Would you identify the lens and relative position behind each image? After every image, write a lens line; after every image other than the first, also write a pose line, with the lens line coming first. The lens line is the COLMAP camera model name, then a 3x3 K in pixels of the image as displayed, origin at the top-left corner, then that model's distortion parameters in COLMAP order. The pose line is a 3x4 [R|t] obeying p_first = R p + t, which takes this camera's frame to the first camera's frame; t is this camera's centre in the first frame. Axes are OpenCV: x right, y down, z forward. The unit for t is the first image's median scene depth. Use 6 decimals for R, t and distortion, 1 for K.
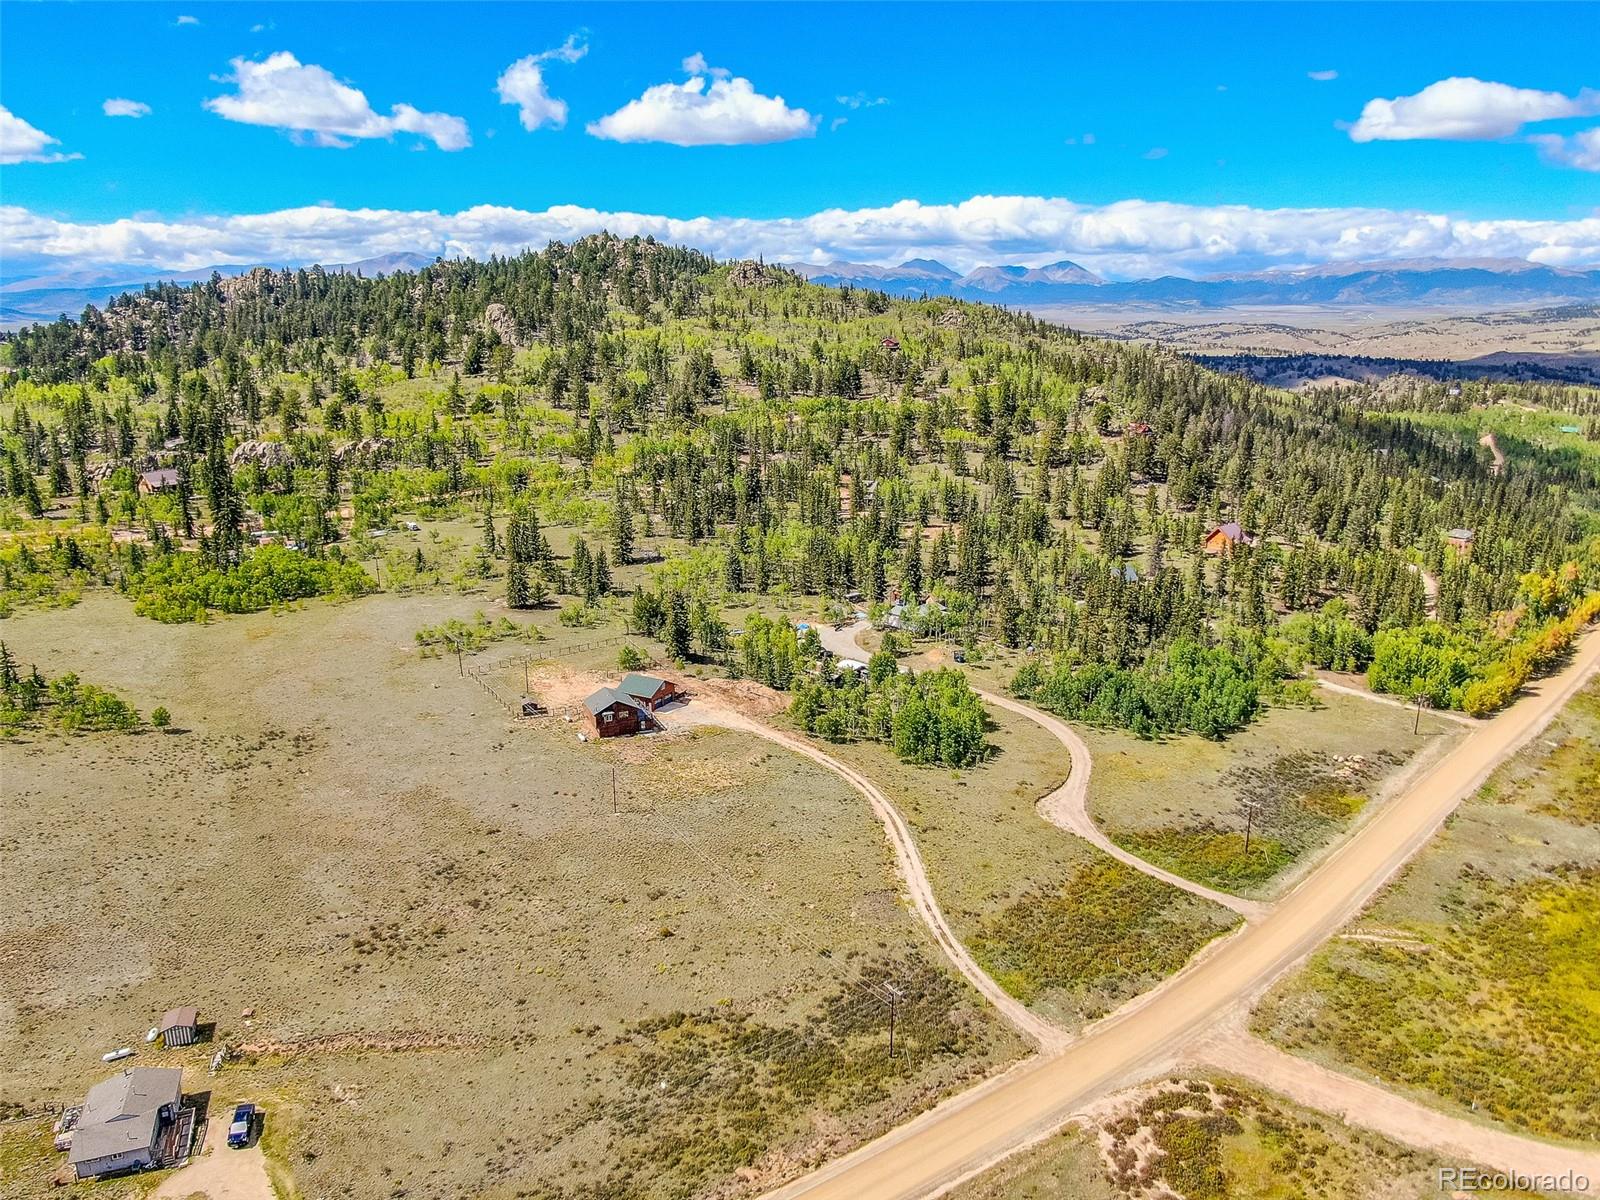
lens RADIAL K [[1156.7, 0, 800.9], [0, 1156.7, 600.4], [0, 0, 1]] dist [-0.012014, 0.033942]
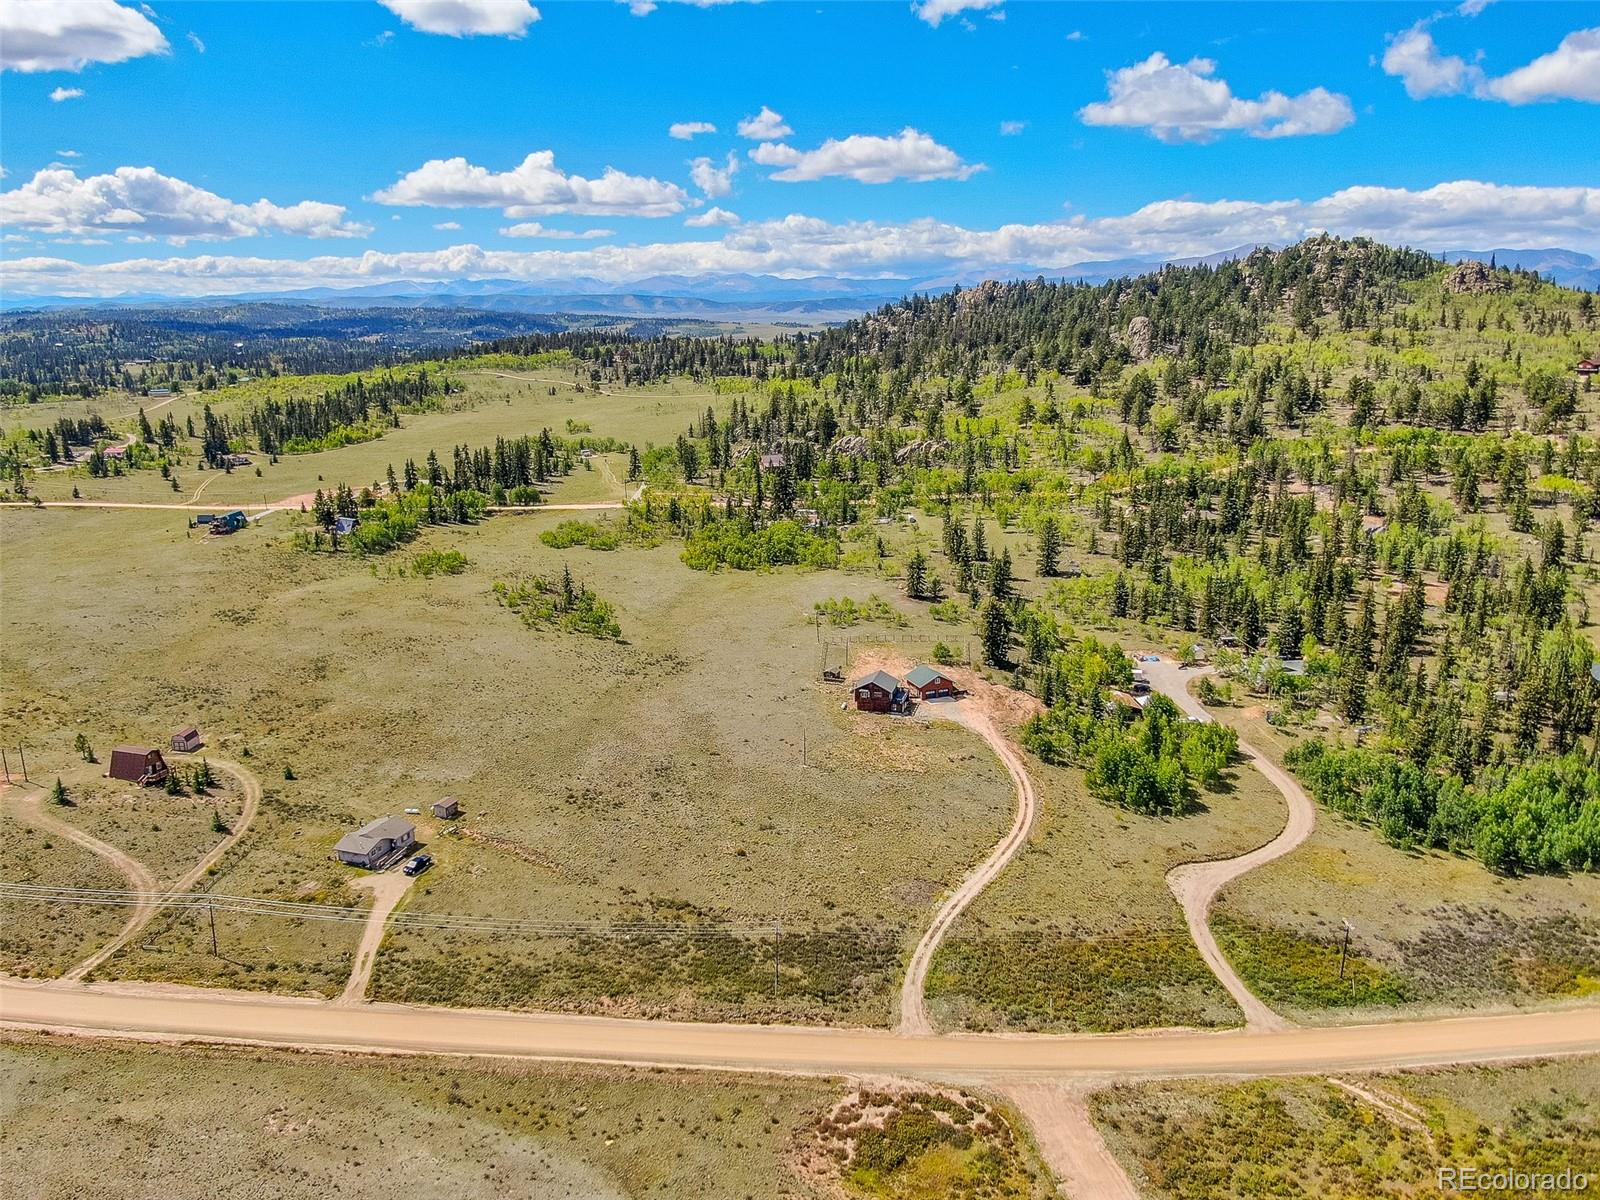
lens RADIAL K [[1166.8, 0, 800.0], [0, 1166.8, 600.0], [0, 0, 1]] dist [0.006438, 0.002730]
pose [[0.768918, 0.150759, -0.621319, 0.614332], [-0.147057, 0.987449, 0.057606, -0.065180], [0.622205, 0.047075, 0.781438, 0.012358]]
